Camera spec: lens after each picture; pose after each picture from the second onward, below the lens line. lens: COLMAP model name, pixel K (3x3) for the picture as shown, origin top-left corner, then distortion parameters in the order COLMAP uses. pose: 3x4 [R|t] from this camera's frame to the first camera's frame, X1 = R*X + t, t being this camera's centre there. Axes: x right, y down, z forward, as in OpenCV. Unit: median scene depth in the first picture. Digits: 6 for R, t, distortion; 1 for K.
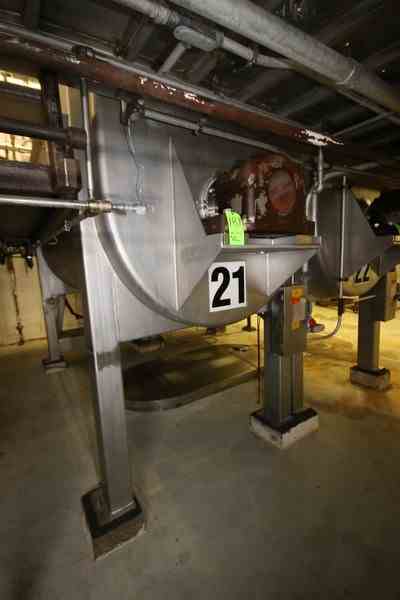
lens RADIAL K [[281.1, 0, 200.0], [0, 281.1, 300.0], [0, 0, 1]] dist [-0.002449, -0.000236]
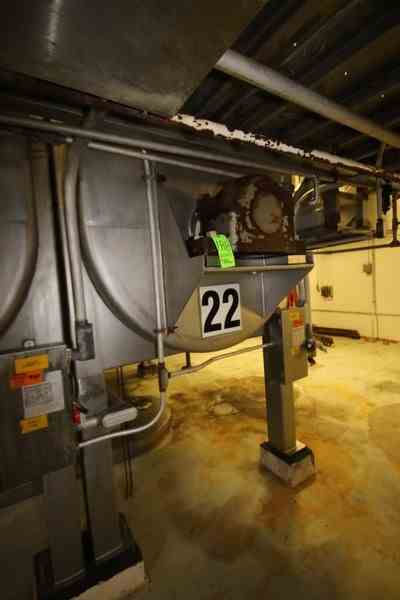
lens RADIAL K [[271.6, 0, 211.6], [0, 271.6, 300.5], [0, 0, 1]] dist [-0.001717, -0.000479]
pose [[0.999209, -0.018240, -0.035346, 0.131708], [0.015662, 0.997289, -0.071894, -0.019409], [0.036562, 0.071283, 0.996786, 0.089767]]
